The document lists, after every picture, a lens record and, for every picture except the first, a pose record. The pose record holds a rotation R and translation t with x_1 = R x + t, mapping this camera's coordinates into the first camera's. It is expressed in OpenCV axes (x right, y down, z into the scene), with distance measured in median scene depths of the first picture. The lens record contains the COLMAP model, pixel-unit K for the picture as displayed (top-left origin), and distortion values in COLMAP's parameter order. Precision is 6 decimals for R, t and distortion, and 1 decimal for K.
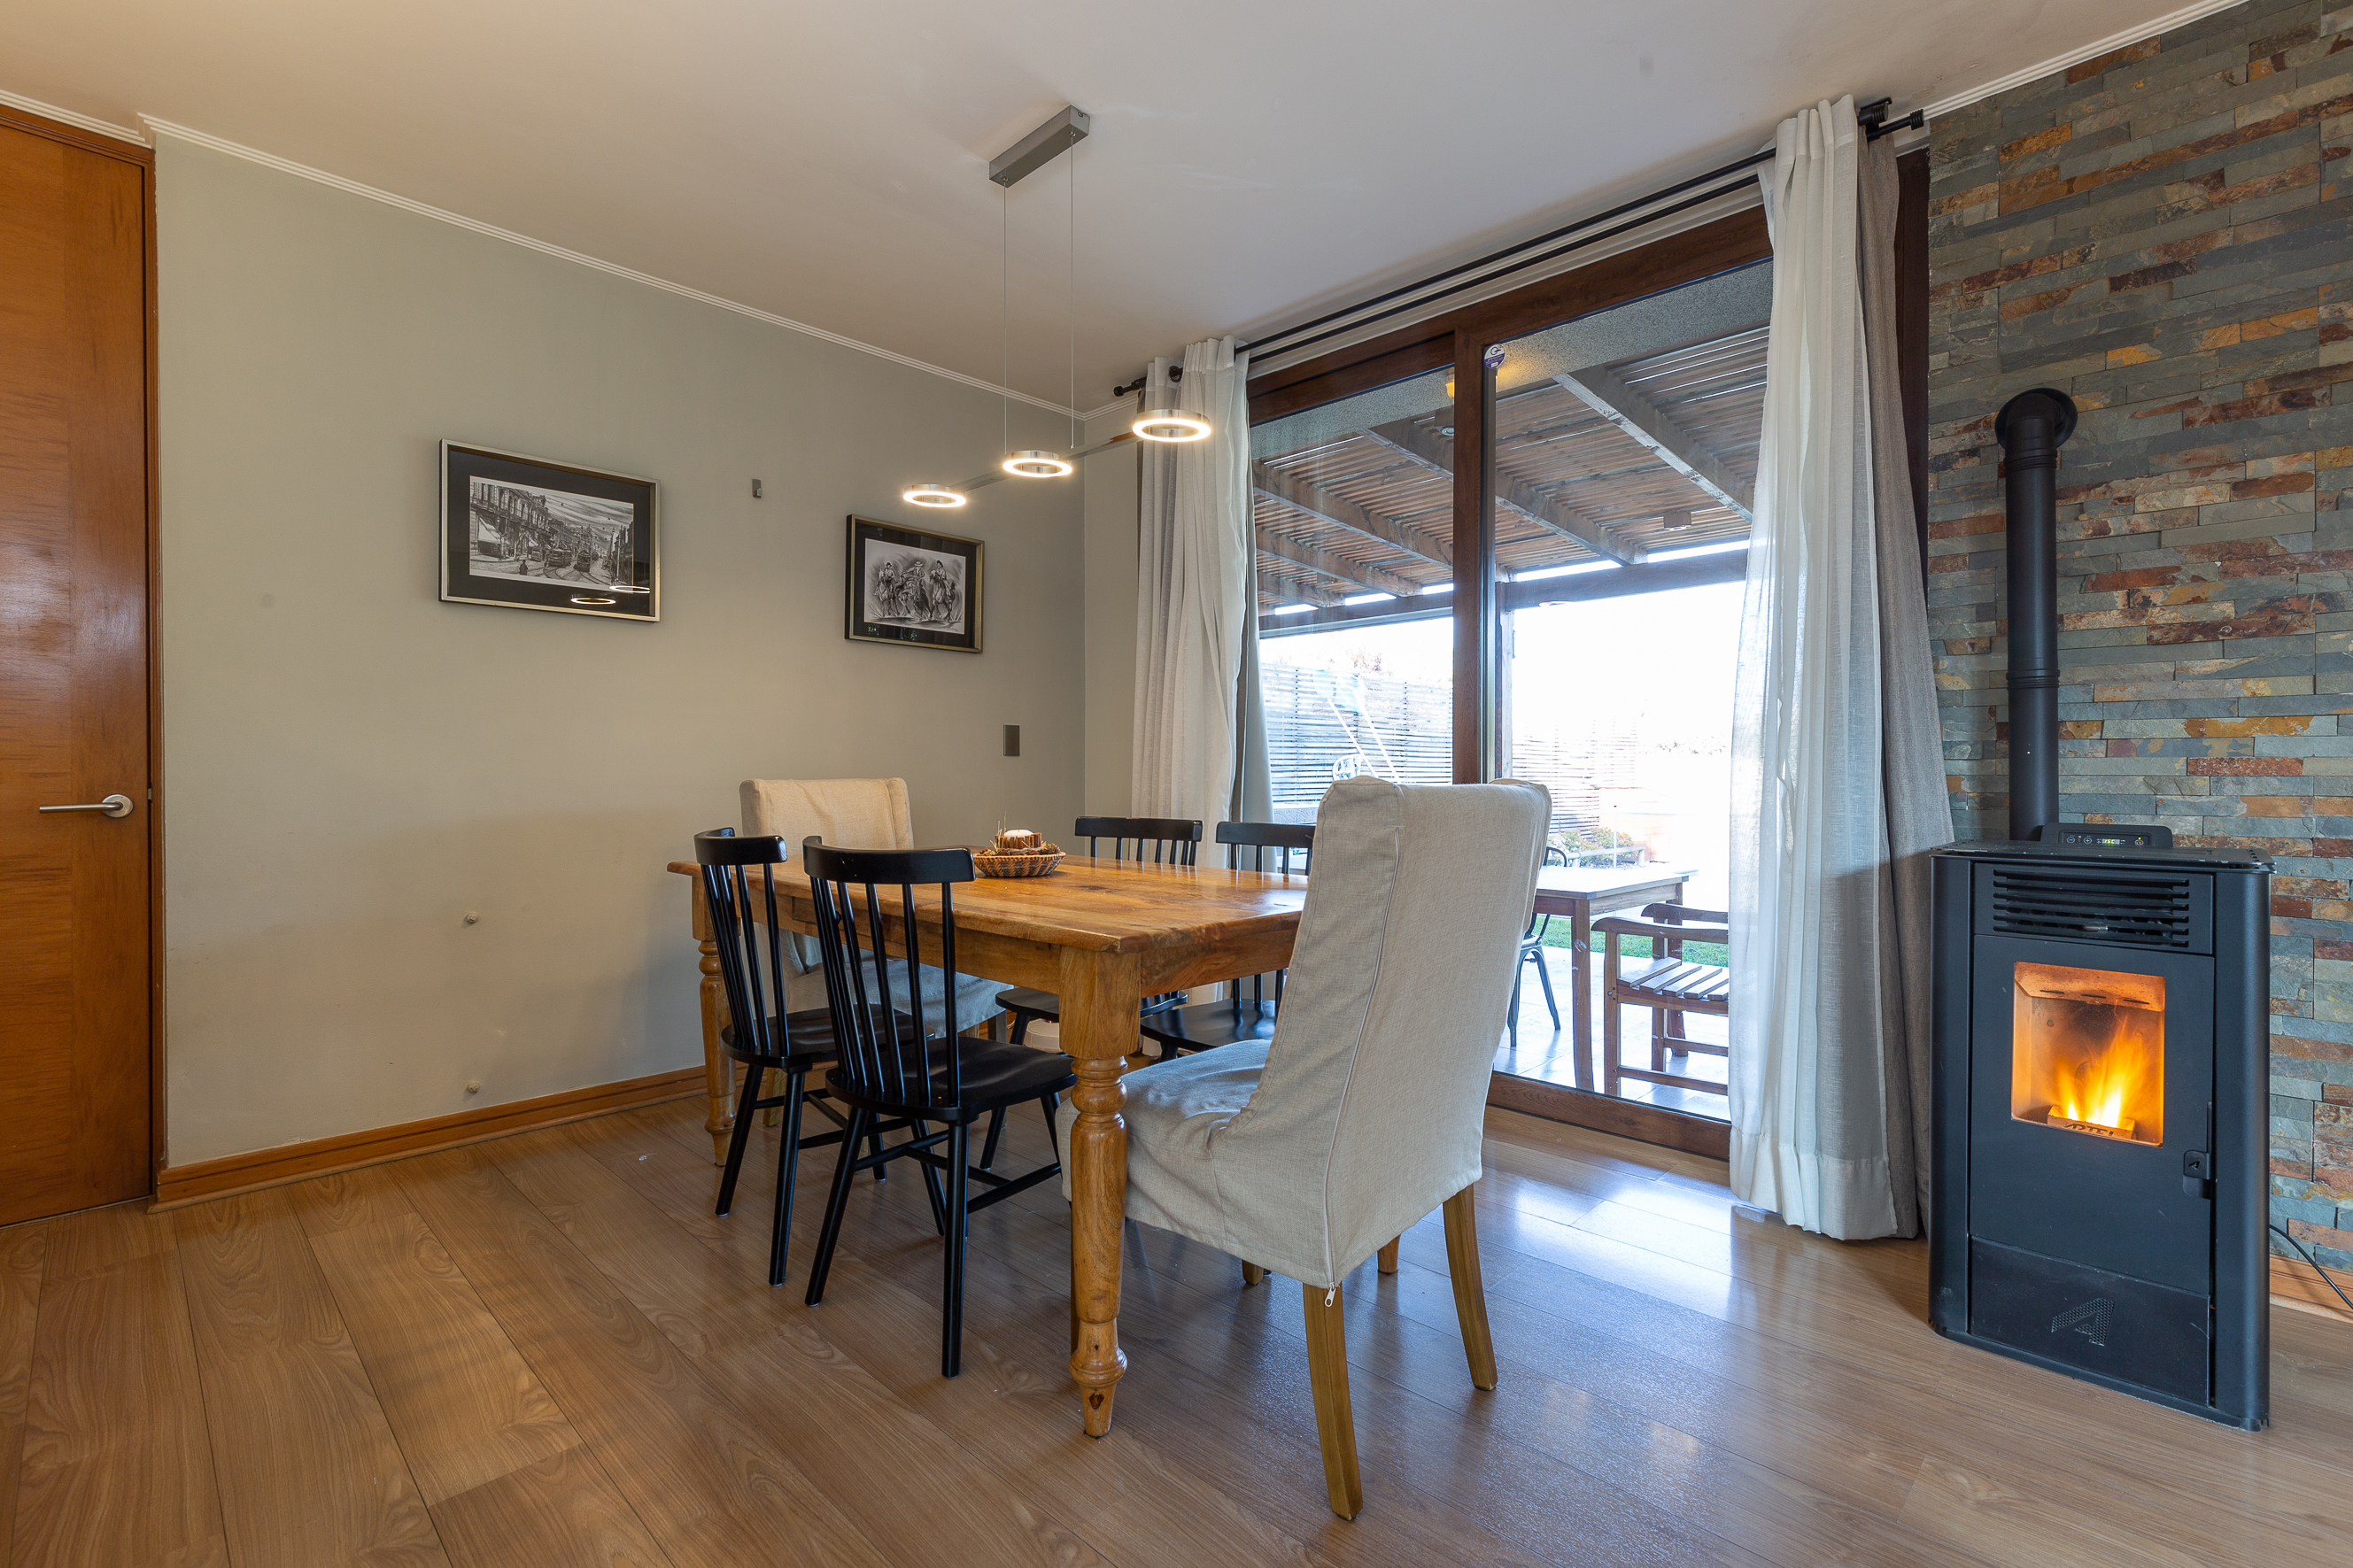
lens RADIAL K [[1068.4, 0, 1213.8], [0, 1068.4, 776.0], [0, 0, 1]] dist [0.007316, -0.000952]
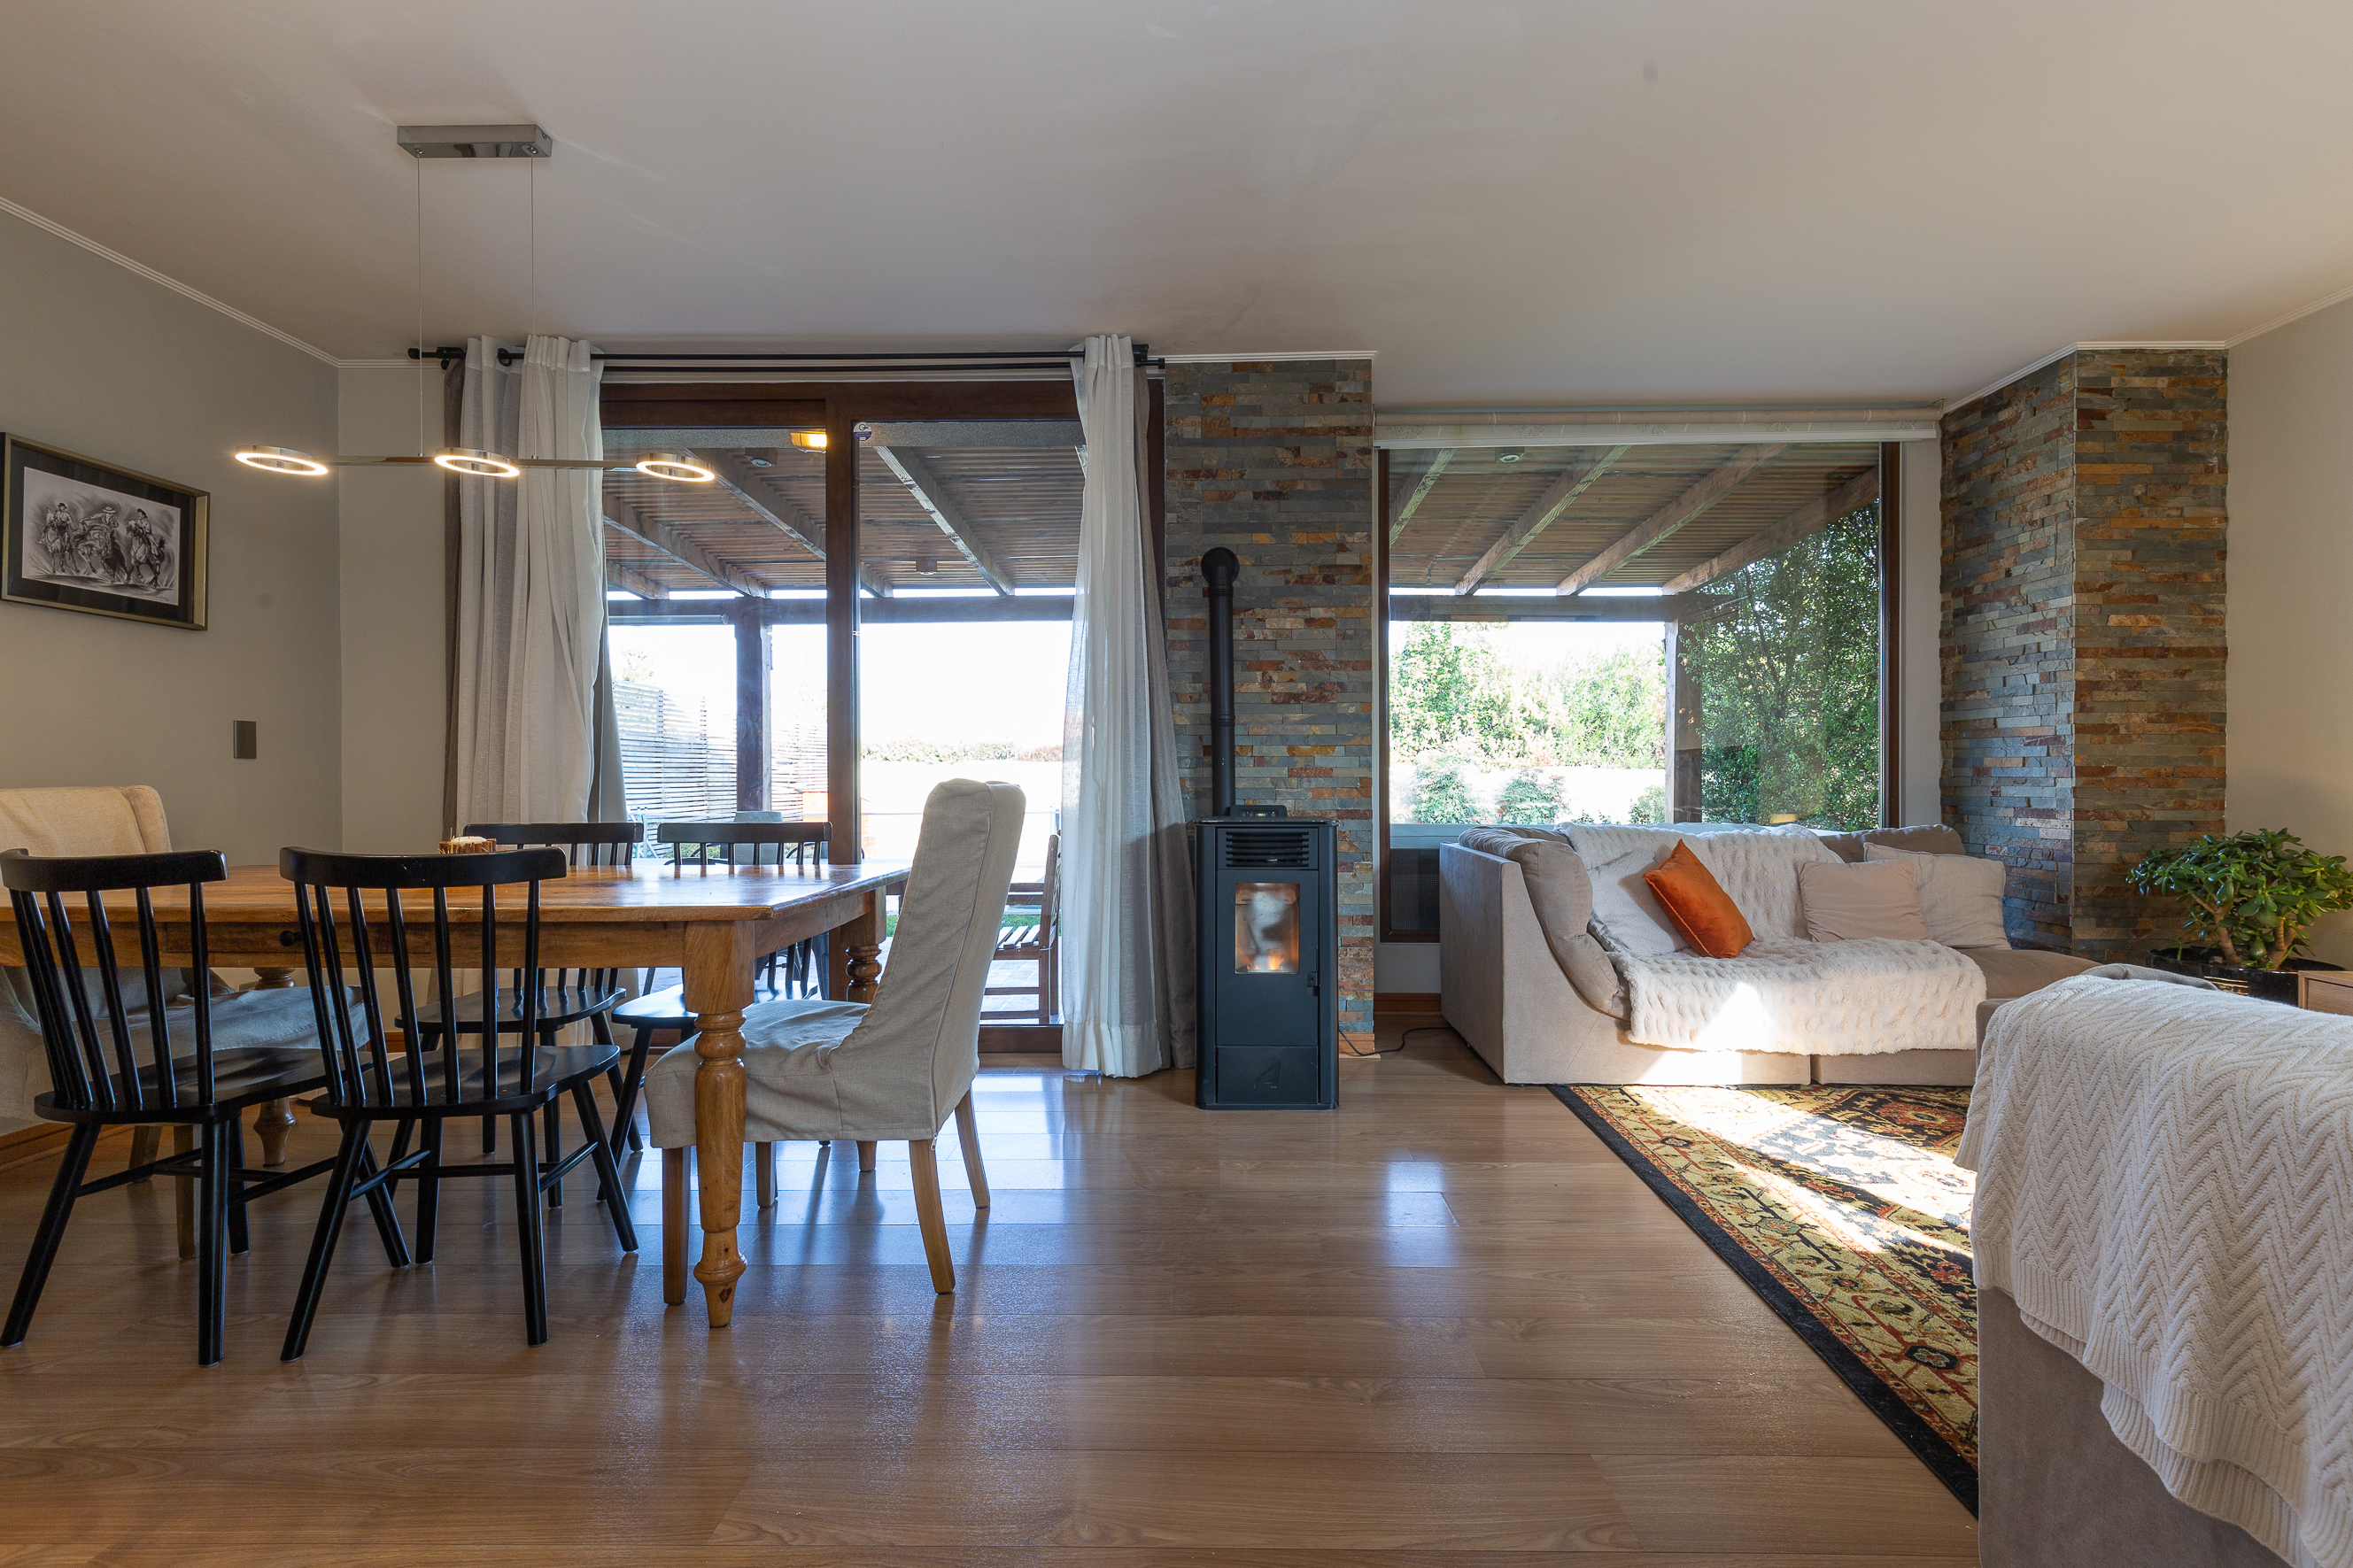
lens RADIAL K [[1042.1, 0, 1213.5], [0, 1042.1, 773.2], [0, 0, 1]] dist [0.009198, -0.000127]
pose [[0.724377, -0.000042, 0.689404, -0.362052], [0.005099, 0.999973, -0.005296, 0.001221], [-0.689385, 0.007352, 0.724358, -0.168047]]
